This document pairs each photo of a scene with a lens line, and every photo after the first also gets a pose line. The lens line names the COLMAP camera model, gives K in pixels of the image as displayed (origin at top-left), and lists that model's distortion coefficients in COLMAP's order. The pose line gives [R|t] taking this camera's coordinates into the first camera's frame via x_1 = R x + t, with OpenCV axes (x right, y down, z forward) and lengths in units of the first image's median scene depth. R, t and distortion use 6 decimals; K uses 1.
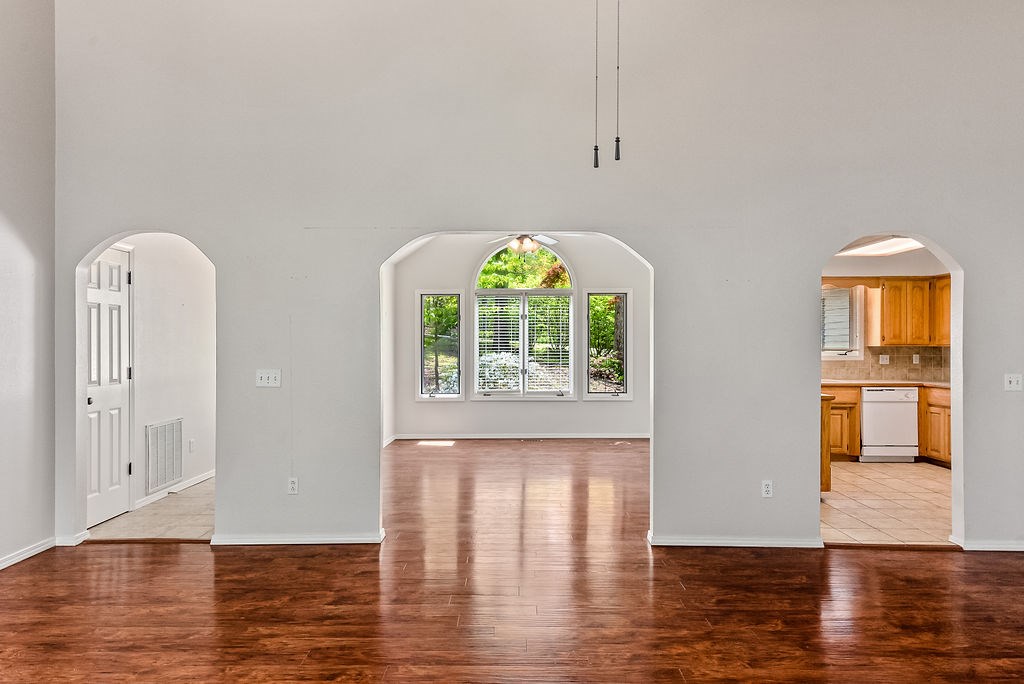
lens RADIAL K [[661.3, 0, 512.1], [0, 661.3, 345.3], [0, 0, 1]] dist [0.026463, -0.000009]
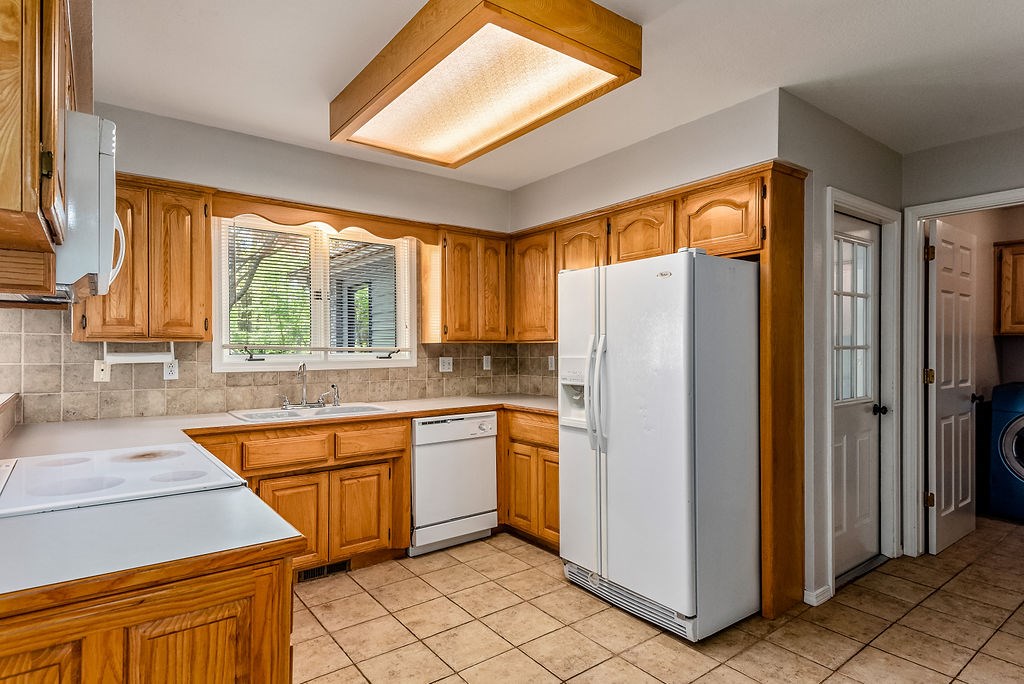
lens RADIAL K [[556.0, 0, 508.8], [0, 556.0, 347.3], [0, 0, 1]] dist [0.027191, -0.011116]
pose [[0.799348, -0.006353, 0.600834, 0.304316], [0.005855, 0.999979, 0.002785, 0.004174], [-0.600839, 0.001292, 0.799369, 0.570282]]
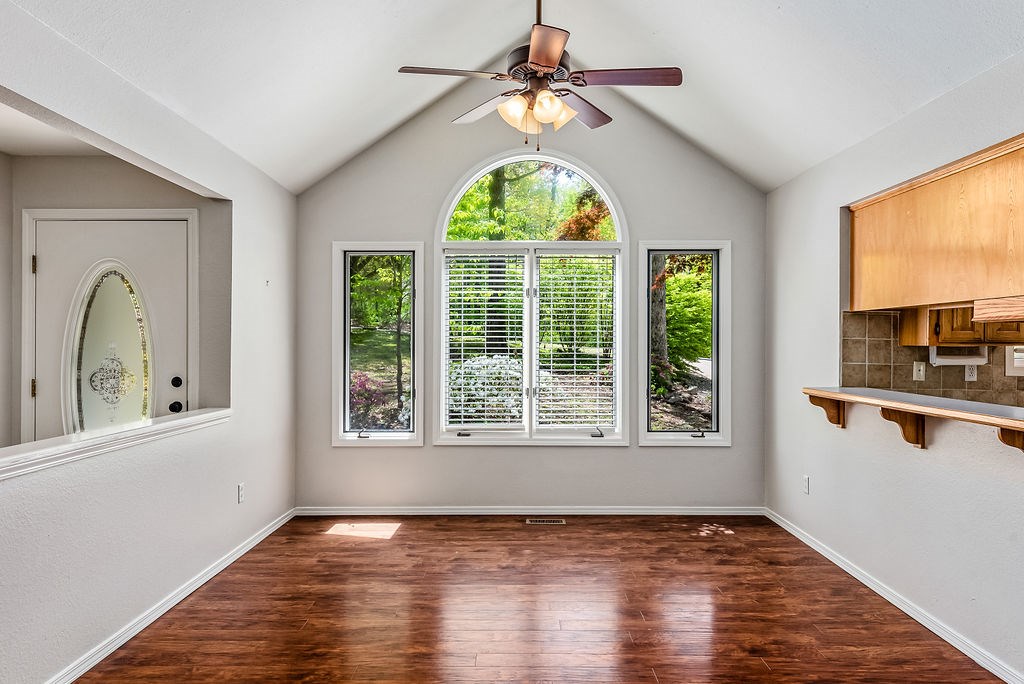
lens RADIAL K [[701.2, 0, 508.9], [0, 701.2, 343.0], [0, 0, 1]] dist [0.010847, 0.000980]
pose [[0.999993, 0.002129, -0.003207, 0.001464], [-0.002133, 0.999997, -0.001383, -0.000560], [0.003204, 0.001390, 0.999994, 0.499594]]
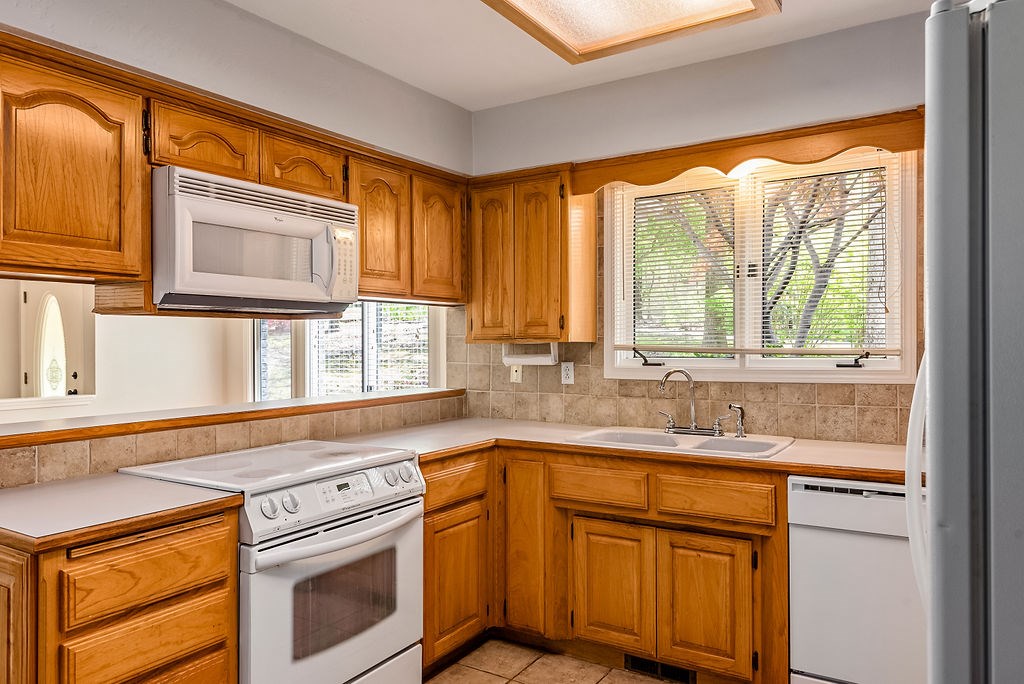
lens RADIAL K [[701.2, 0, 509.8], [0, 701.2, 345.3], [0, 0, 1]] dist [0.010847, 0.000980]
pose [[0.838219, -0.010289, -0.545236, 0.569940], [0.008346, 0.999947, -0.006039, 0.004166], [0.545269, 0.000511, 0.838261, 0.635074]]
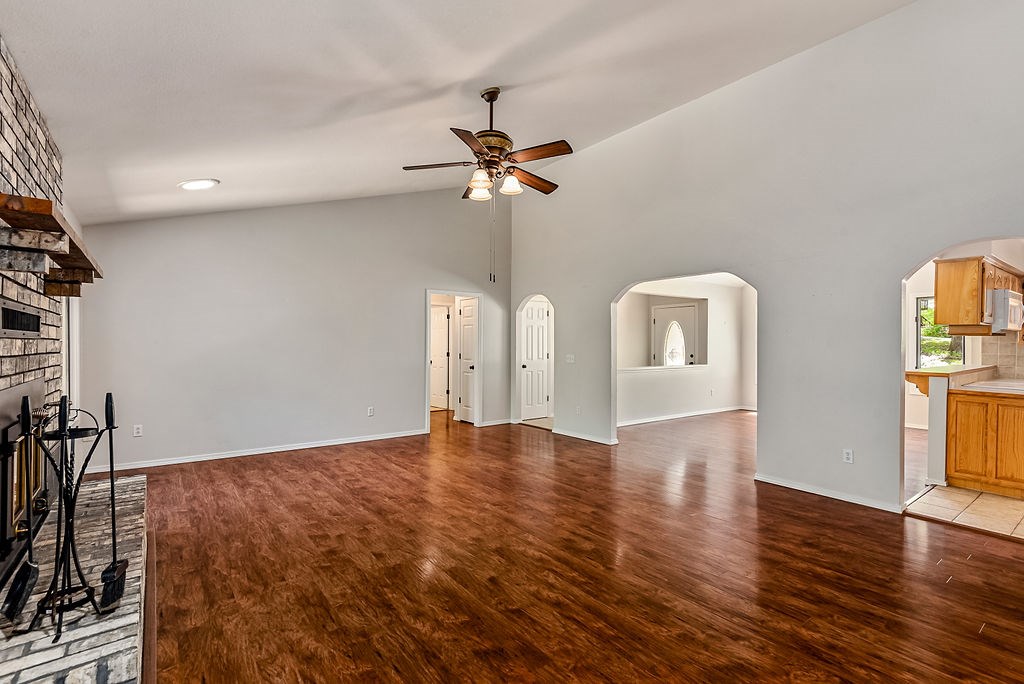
lens RADIAL K [[467.5, 0, 507.1], [0, 467.5, 346.6], [0, 0, 1]] dist [0.004223, 0.000361]
pose [[0.602441, 0.006667, -0.798135, 0.398642], [-0.006163, 0.999974, 0.003701, 0.003571], [0.798139, 0.002689, 0.602467, -0.037480]]
